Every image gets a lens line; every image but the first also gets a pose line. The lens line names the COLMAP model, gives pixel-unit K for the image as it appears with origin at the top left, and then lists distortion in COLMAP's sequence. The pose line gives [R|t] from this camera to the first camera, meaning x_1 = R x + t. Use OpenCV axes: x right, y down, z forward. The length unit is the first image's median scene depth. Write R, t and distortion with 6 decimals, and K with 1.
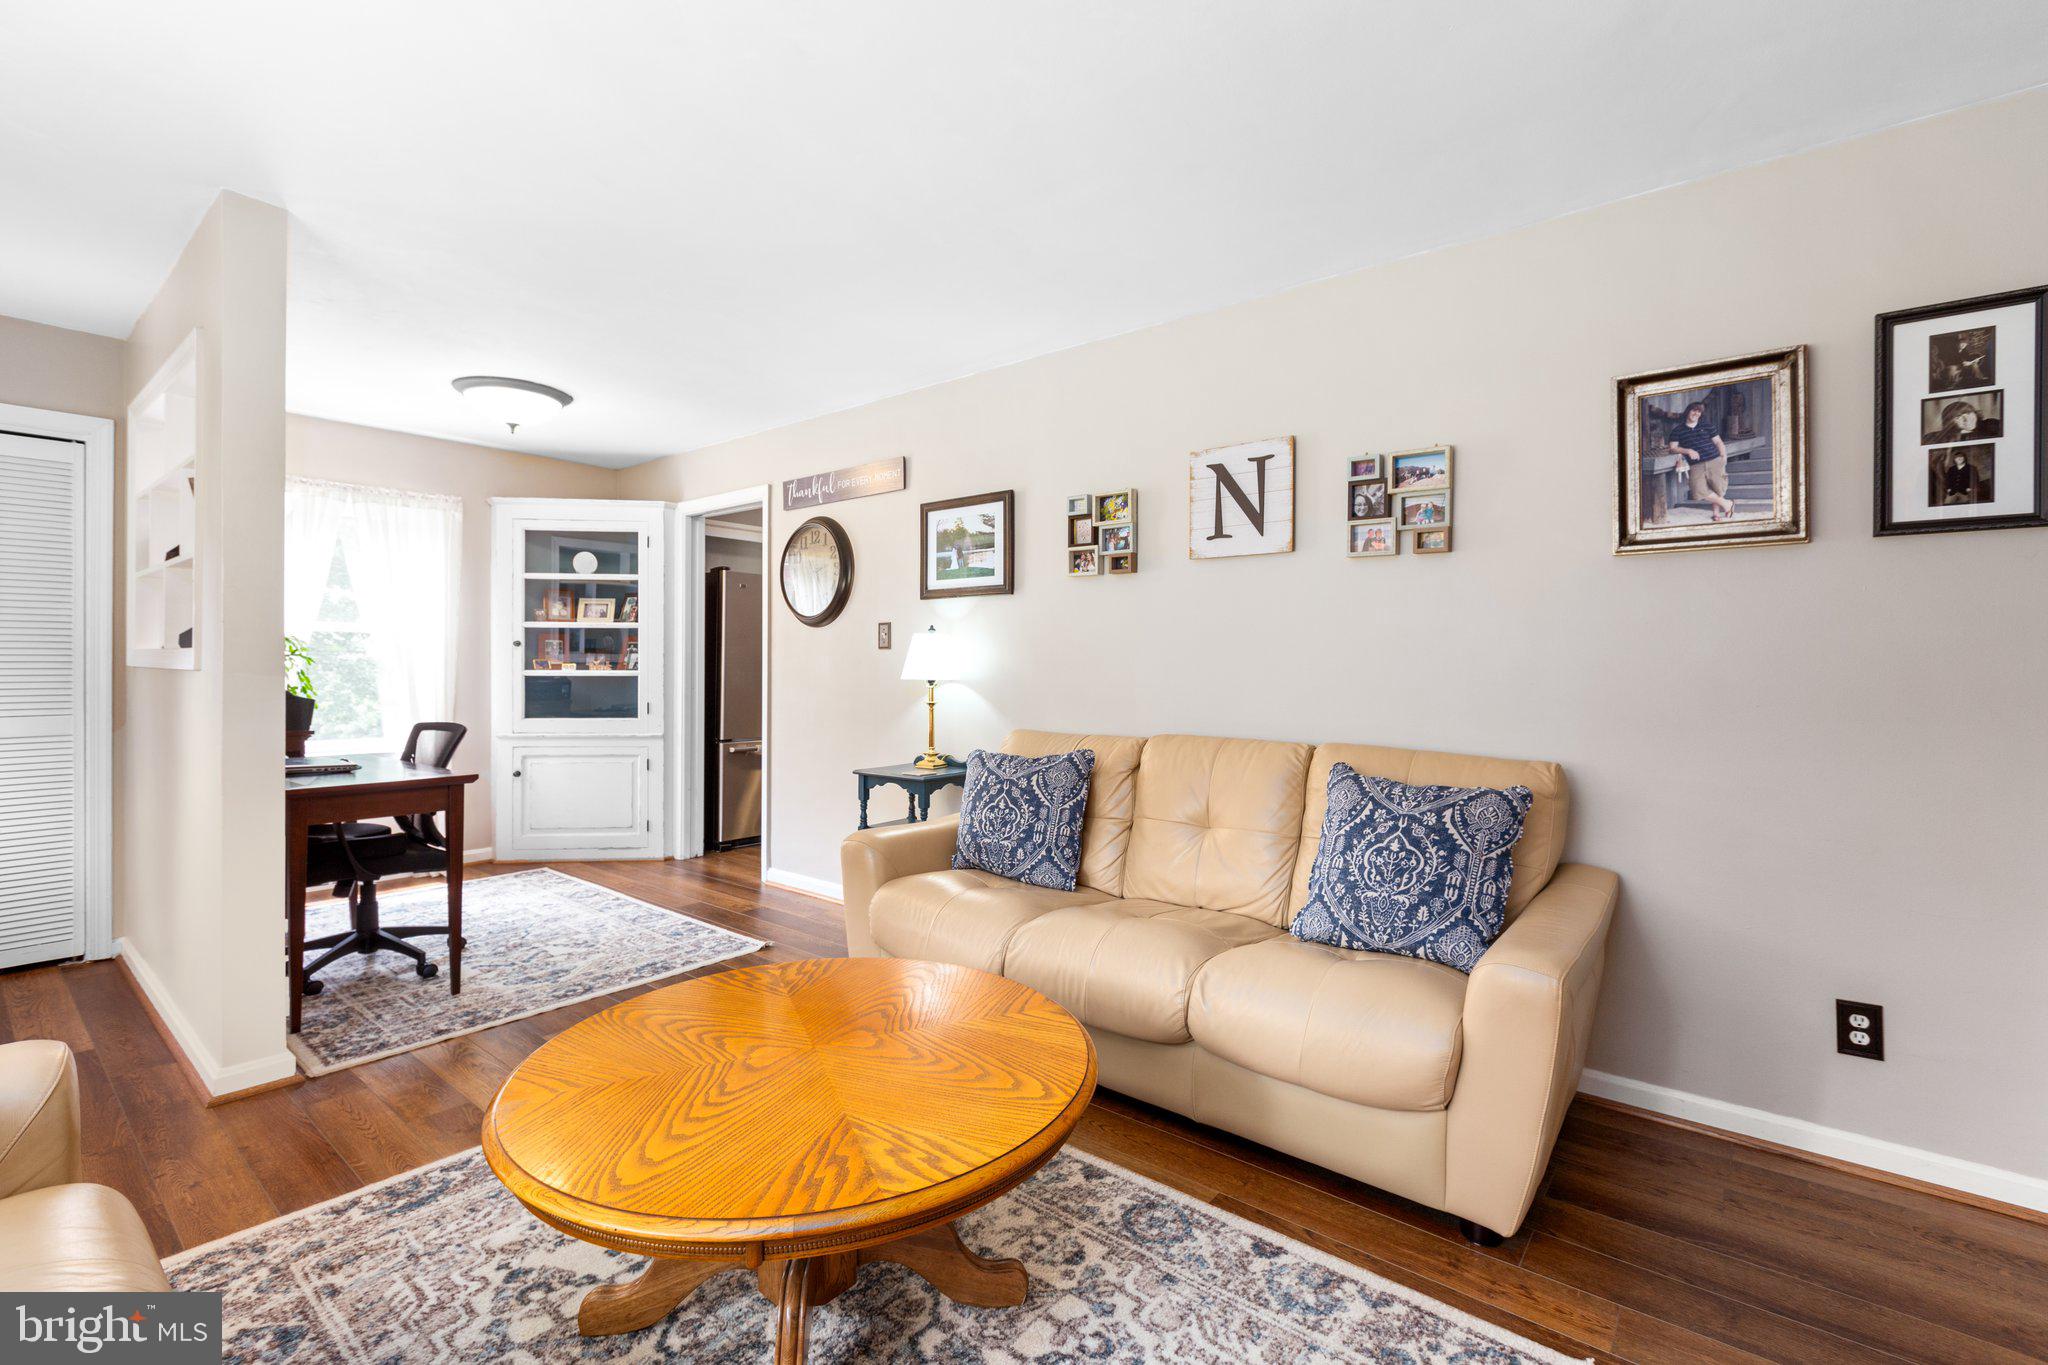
lens RADIAL K [[910.1, 0, 1038.1], [0, 910.1, 662.6], [0, 0, 1]] dist [-0.003326, -0.000175]
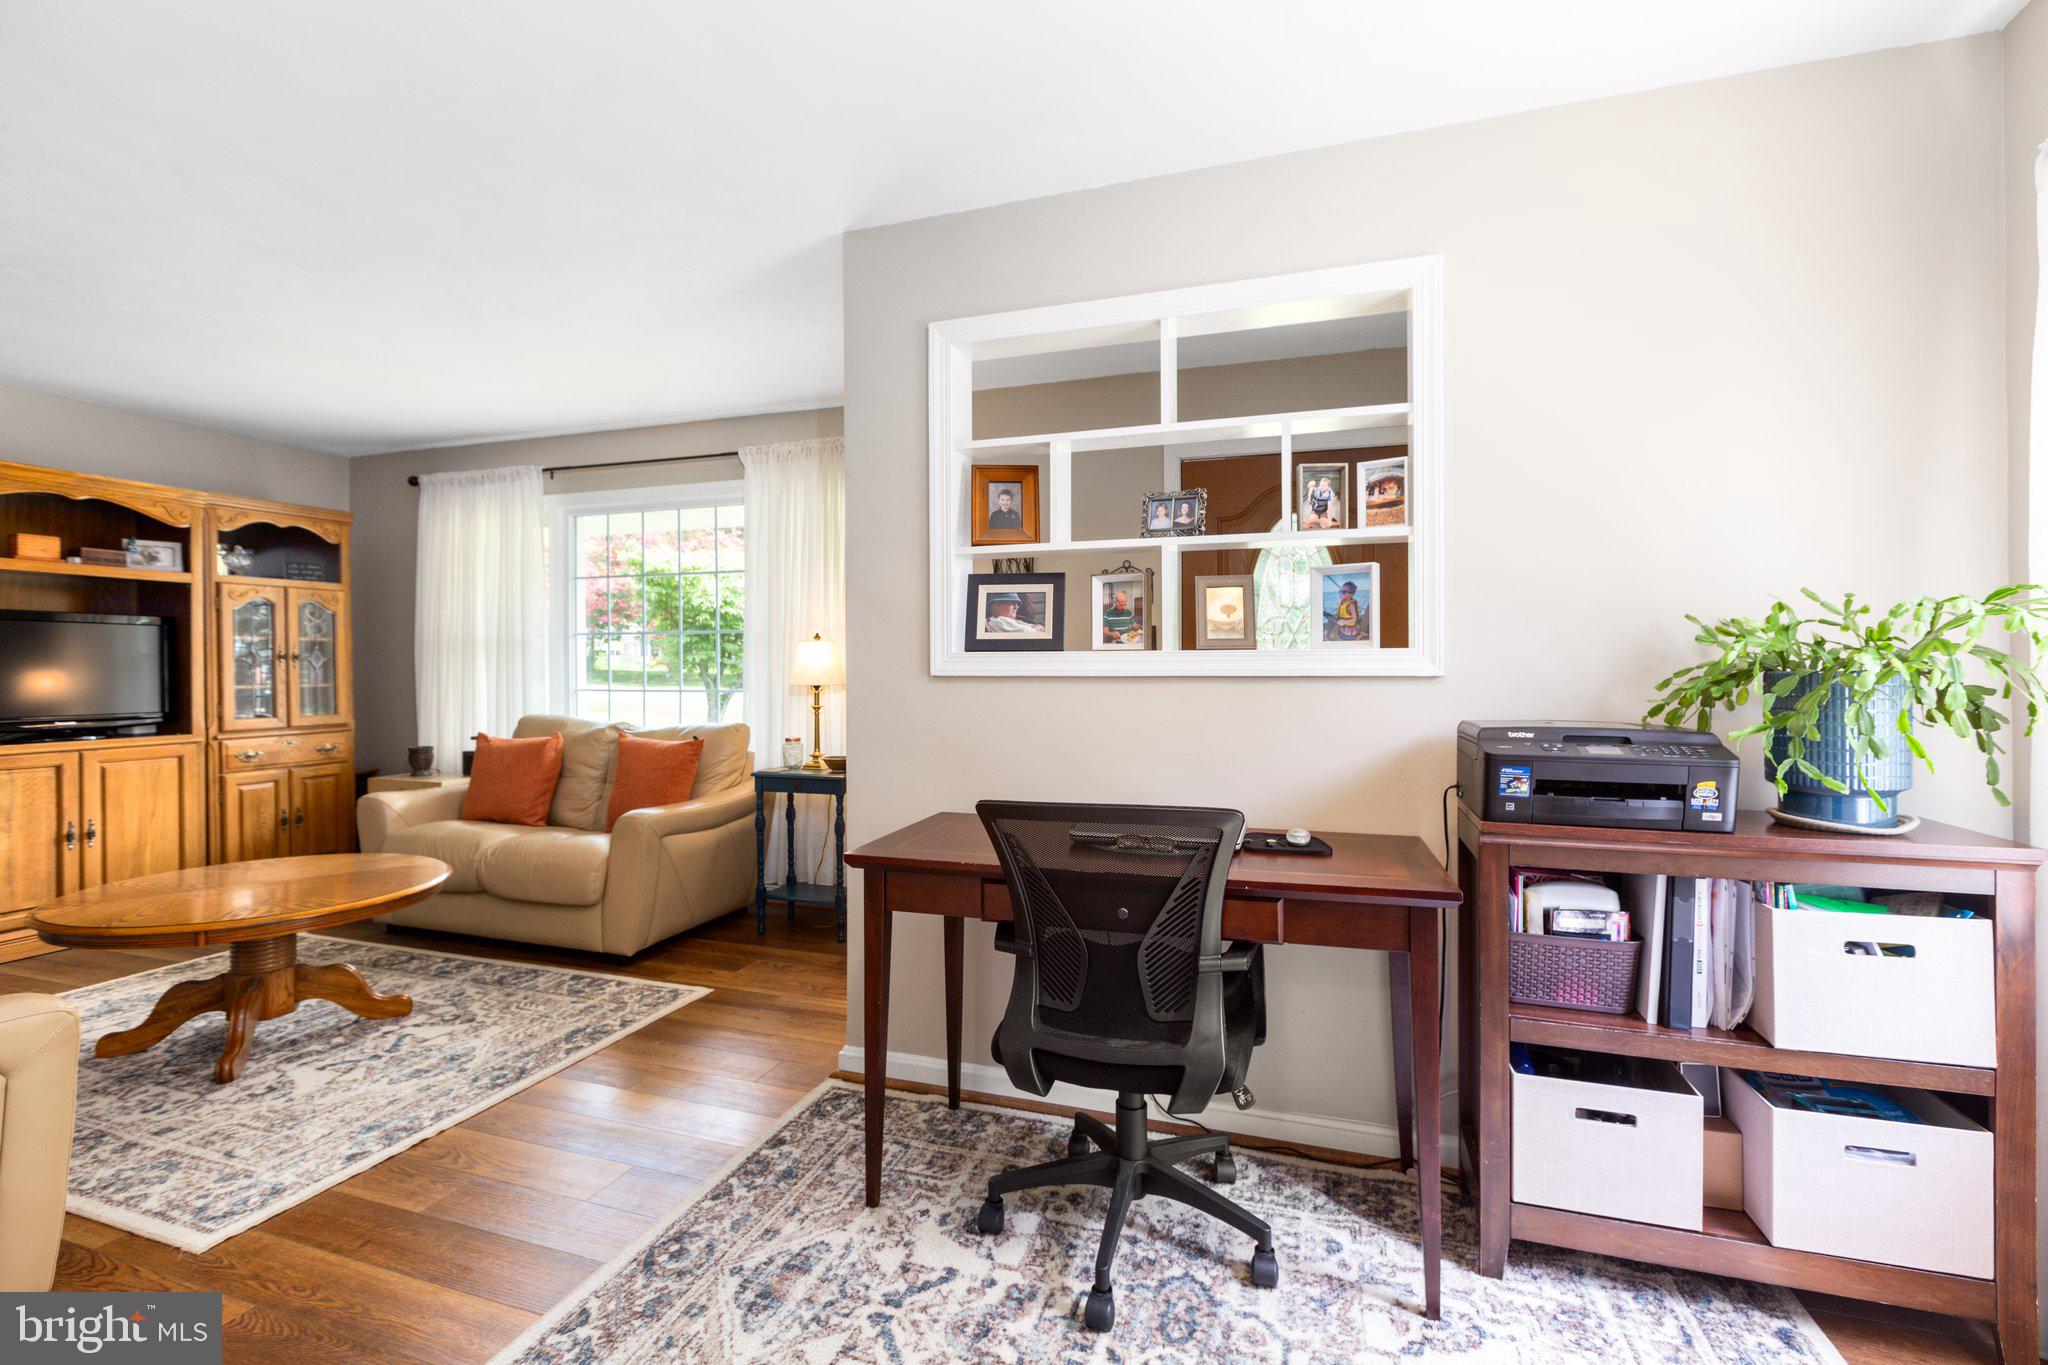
lens RADIAL K [[910.1, 0, 1031.9], [0, 910.1, 667.9], [0, 0, 1]] dist [-0.003326, -0.000175]
pose [[-0.937477, -0.001165, -0.348046, -0.547923], [-0.002877, 0.999986, 0.004402, -0.002645], [0.348036, 0.005129, -0.937467, 1.675170]]
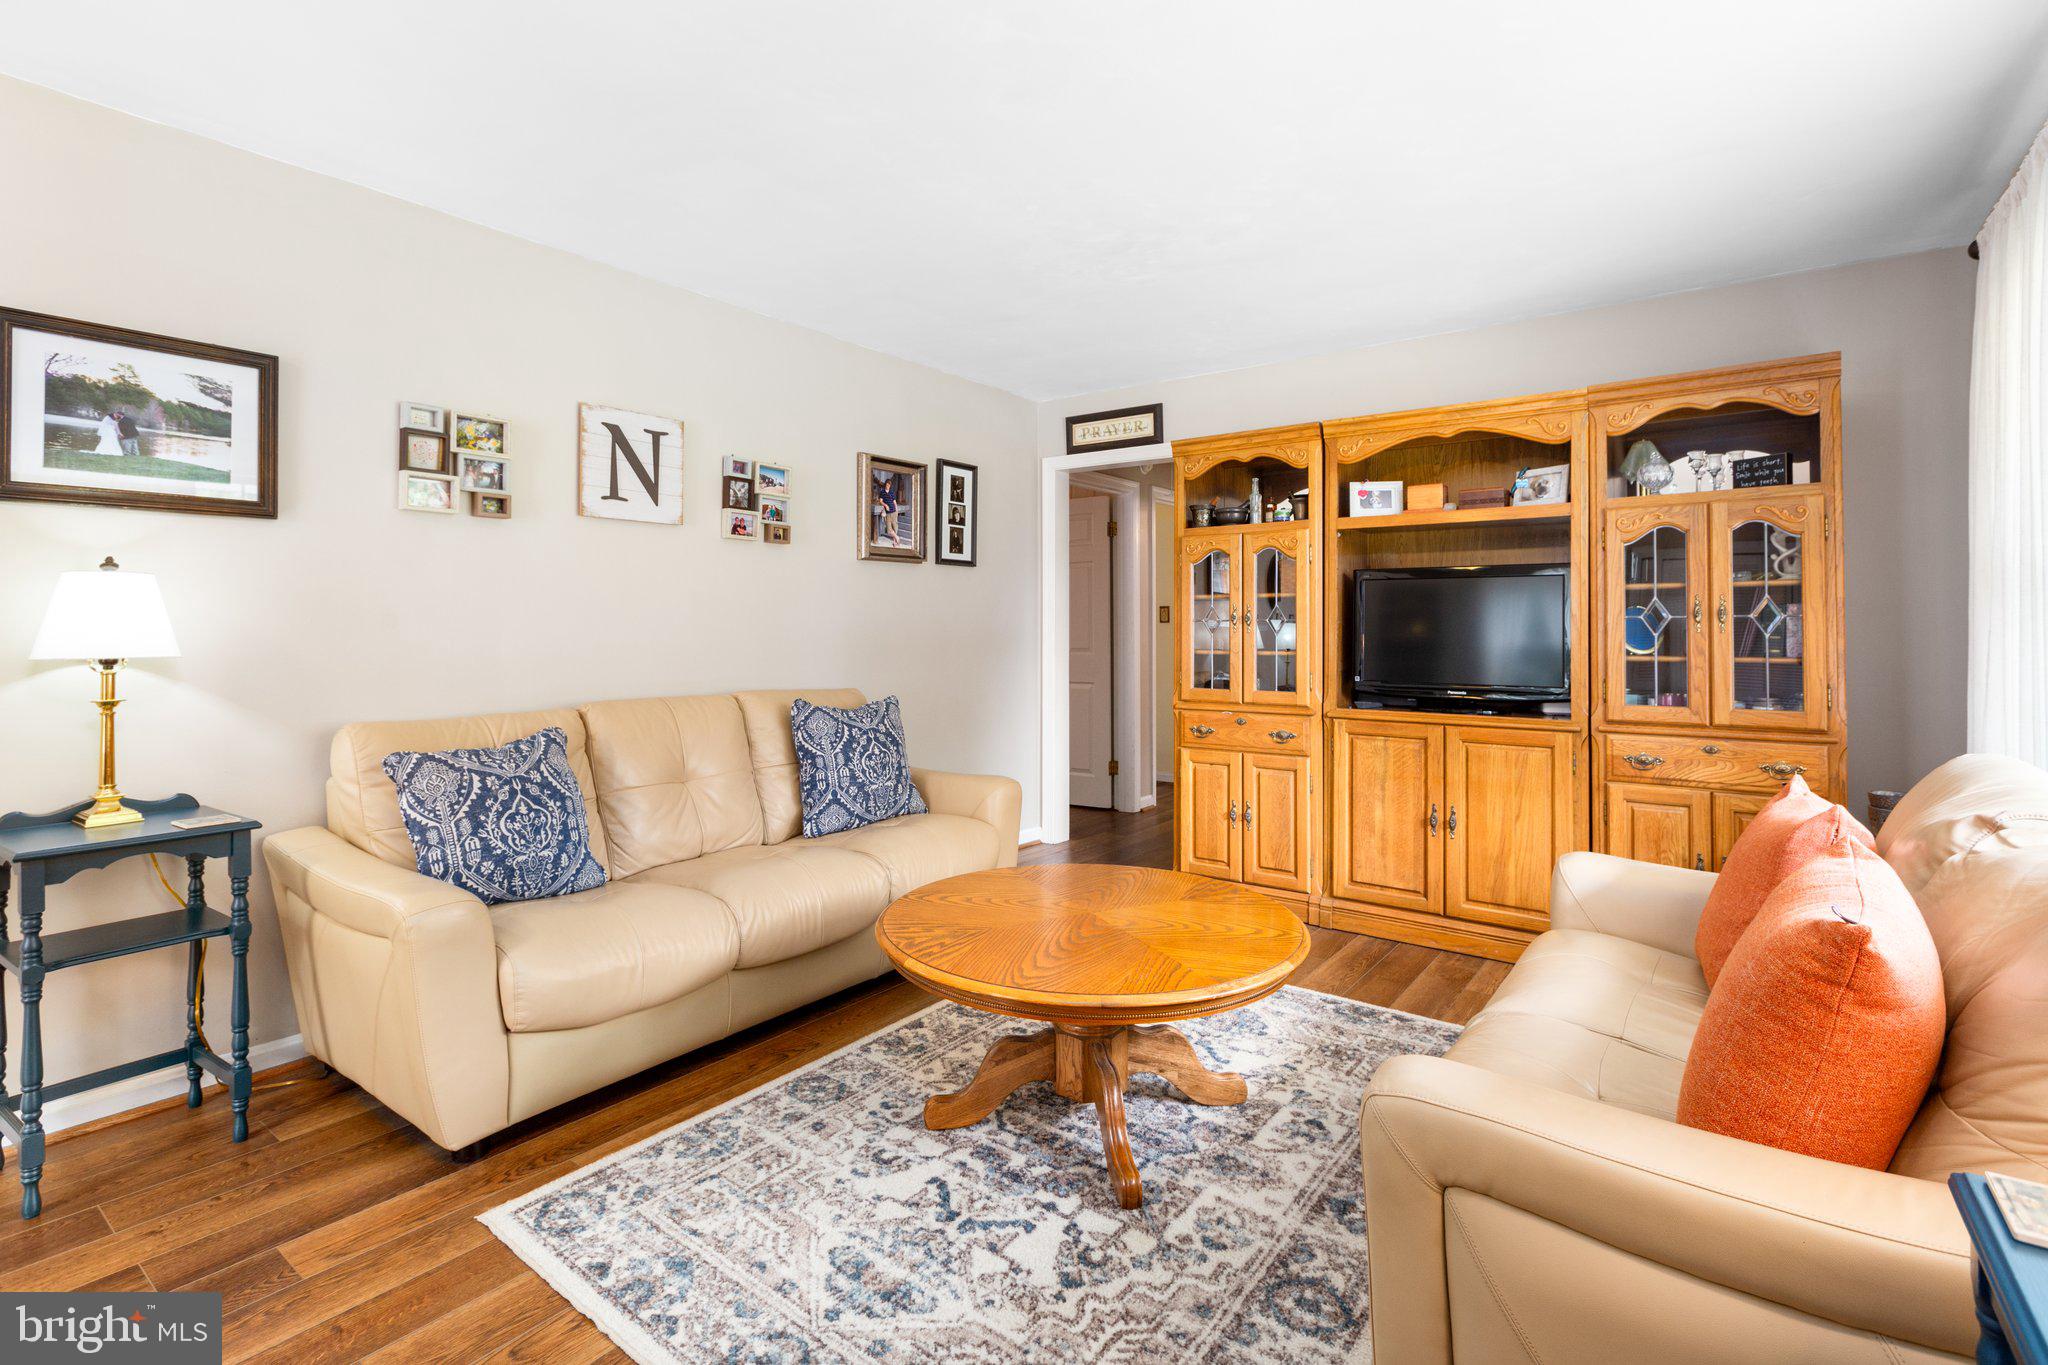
lens RADIAL K [[957.6, 0, 1023.2], [0, 957.6, 624.6], [0, 0, 1]] dist [-0.007512, 0.001638]
pose [[-0.036866, 0.000803, 0.999320, -0.873234], [0.001763, 0.999998, -0.000739, 0.000271], [-0.999319, 0.001735, -0.036867, 0.608871]]
